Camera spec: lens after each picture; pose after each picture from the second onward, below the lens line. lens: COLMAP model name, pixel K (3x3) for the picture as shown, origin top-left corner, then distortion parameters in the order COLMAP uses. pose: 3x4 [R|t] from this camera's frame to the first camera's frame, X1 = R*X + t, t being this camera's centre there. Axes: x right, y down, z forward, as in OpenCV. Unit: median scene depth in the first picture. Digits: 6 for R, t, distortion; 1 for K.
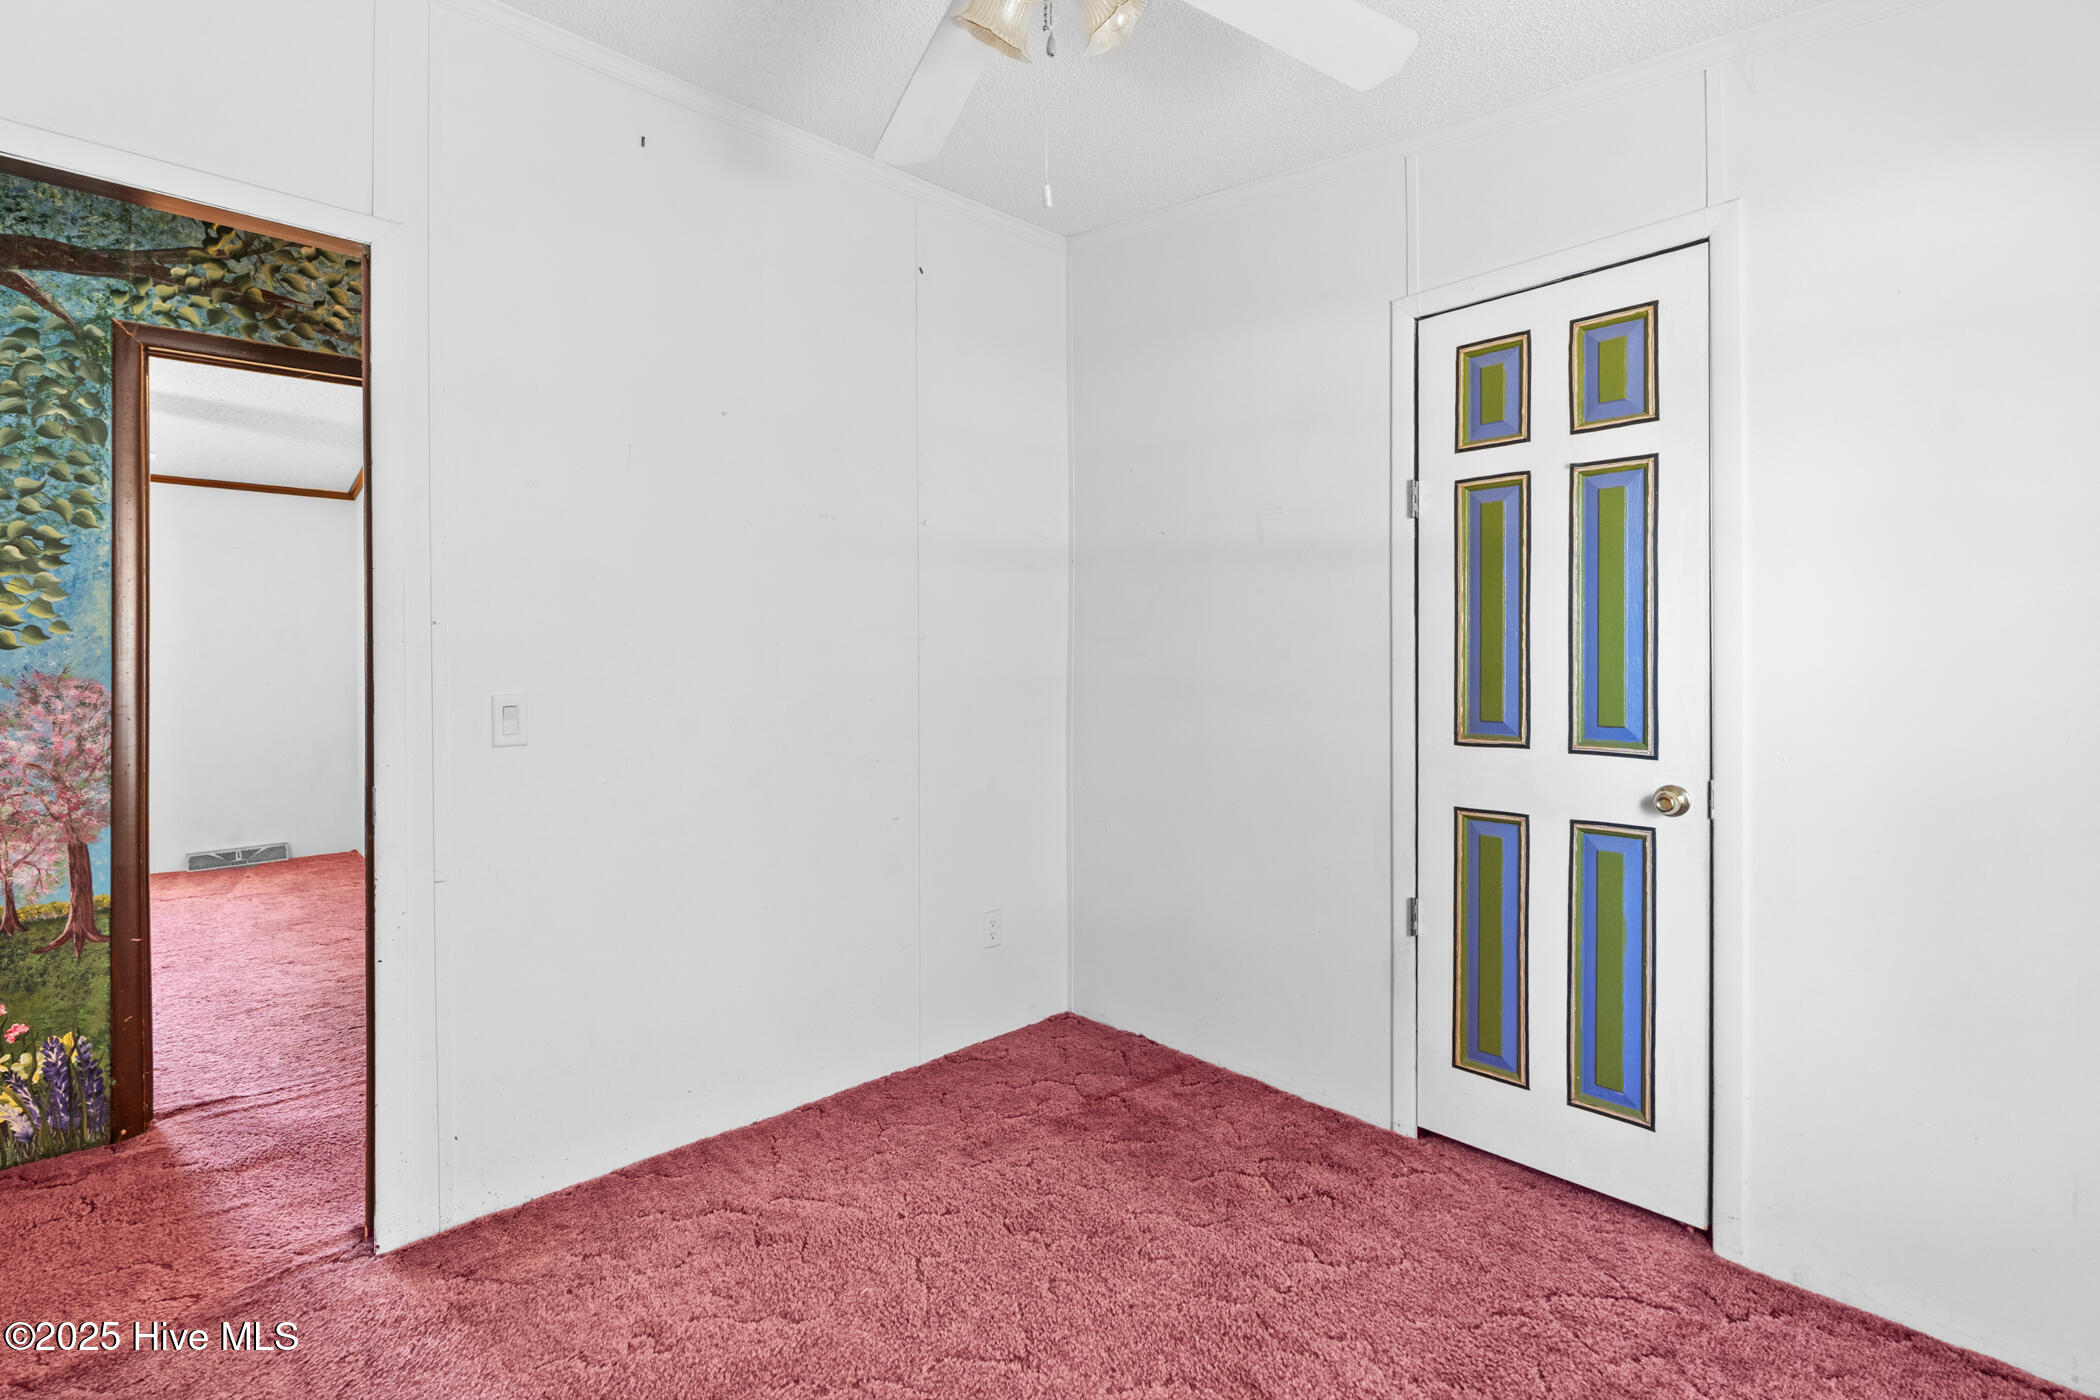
lens RADIAL K [[946.3, 0, 1075.2], [0, 946.3, 680.2], [0, 0, 1]] dist [-0.000565, -0.000054]
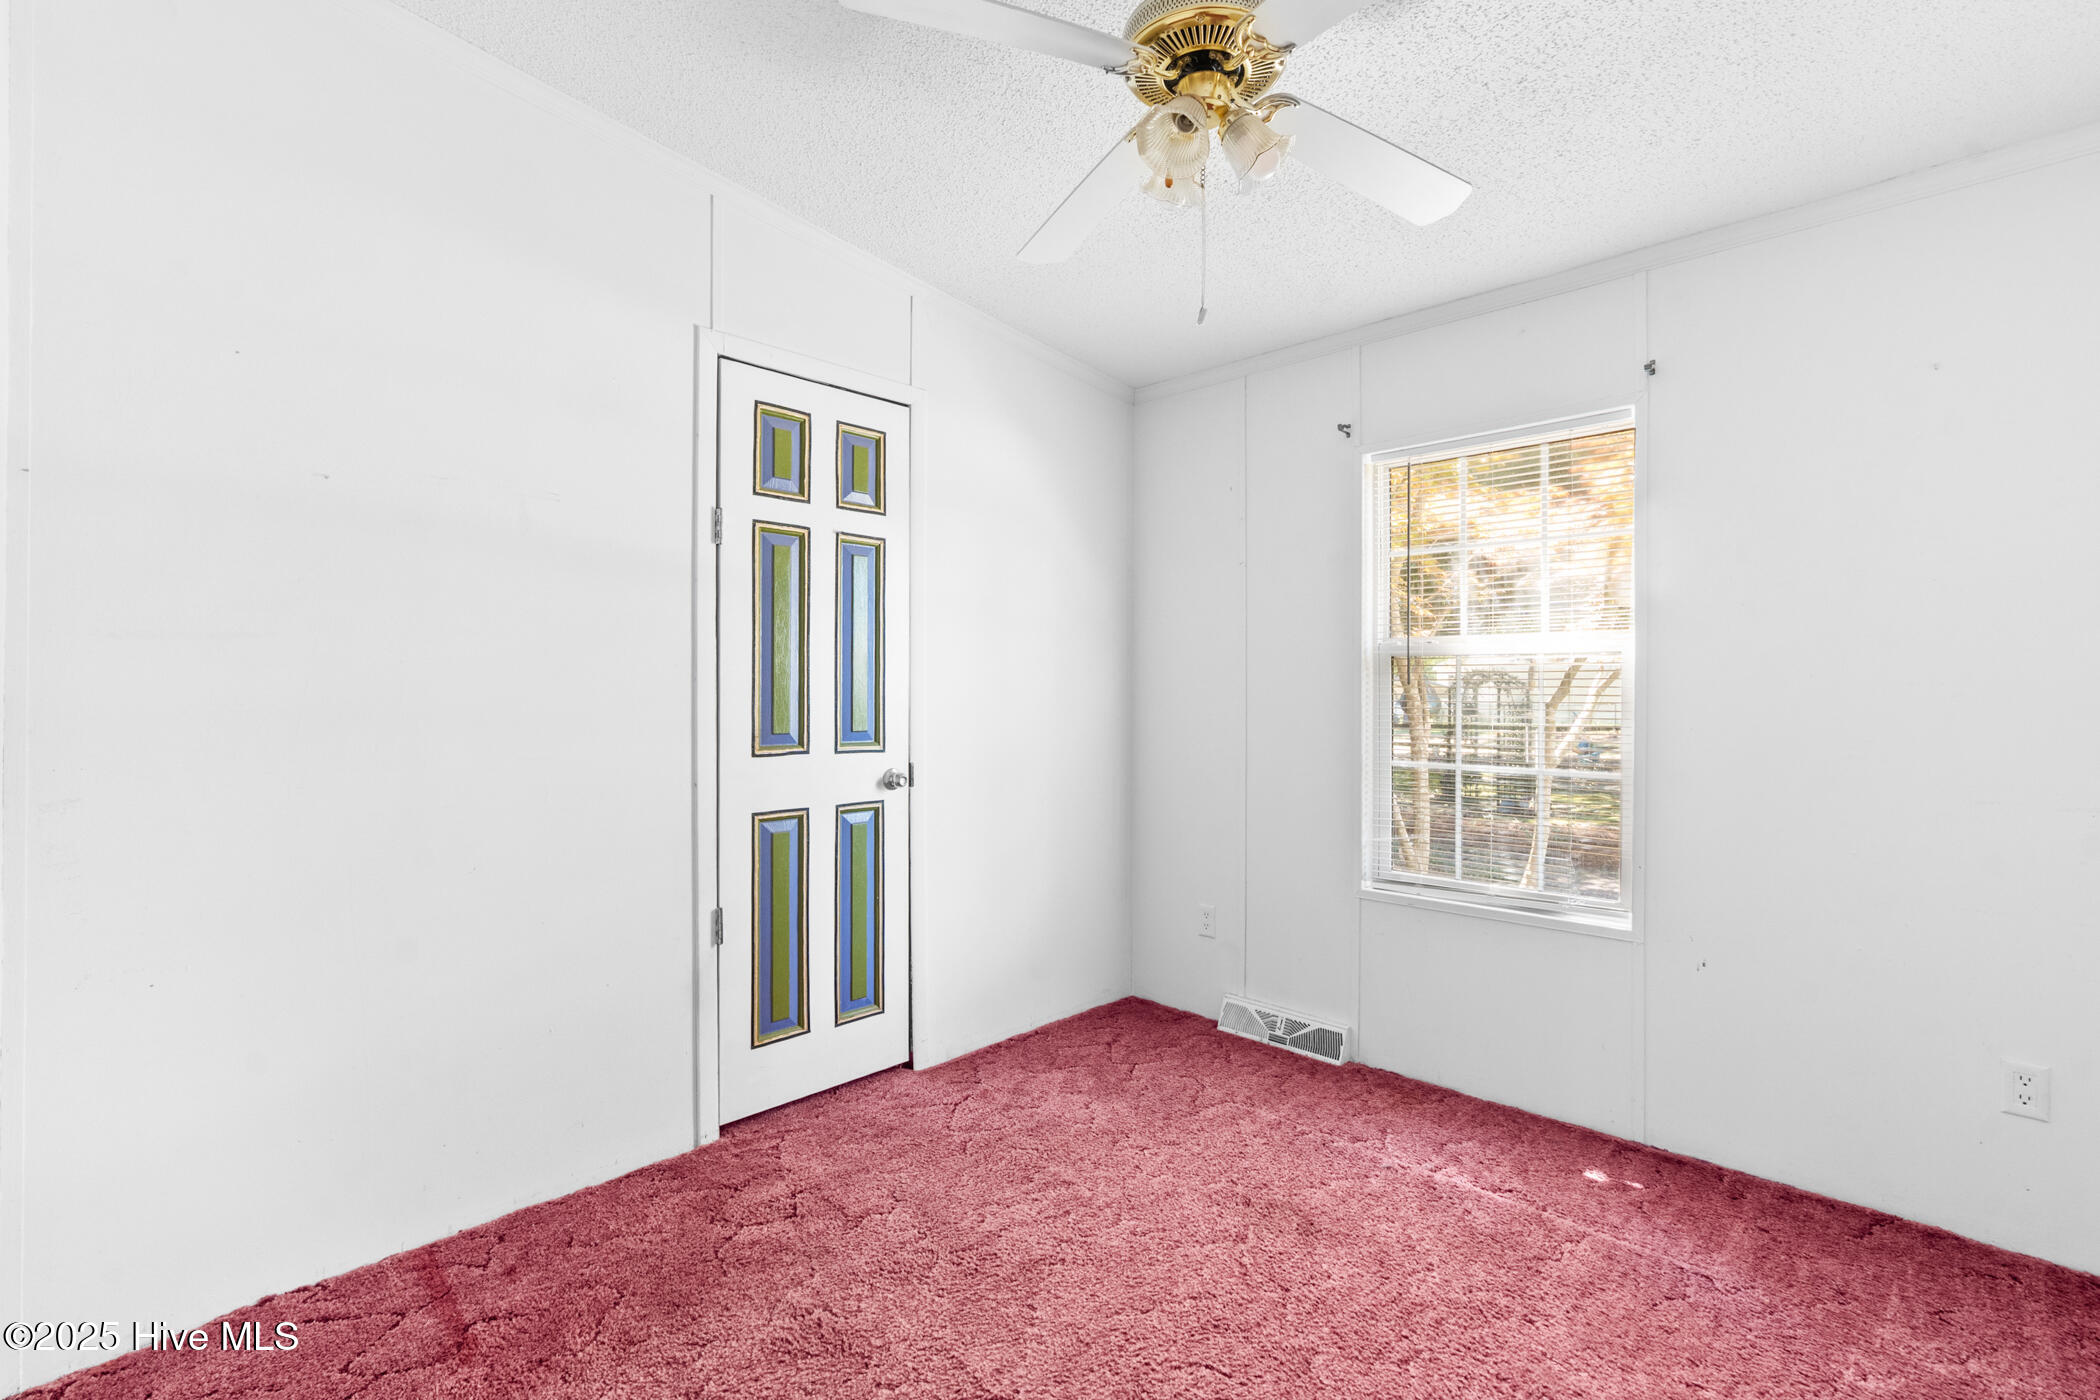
lens RADIAL K [[946.3, 0, 1075.2], [0, 946.3, 680.2], [0, 0, 1]] dist [-0.000565, -0.000054]
pose [[-0.031286, -0.000008, 0.999510, -0.768137], [0.007003, 0.999975, 0.000227, -0.021267], [-0.999486, 0.007007, -0.031285, 0.700647]]
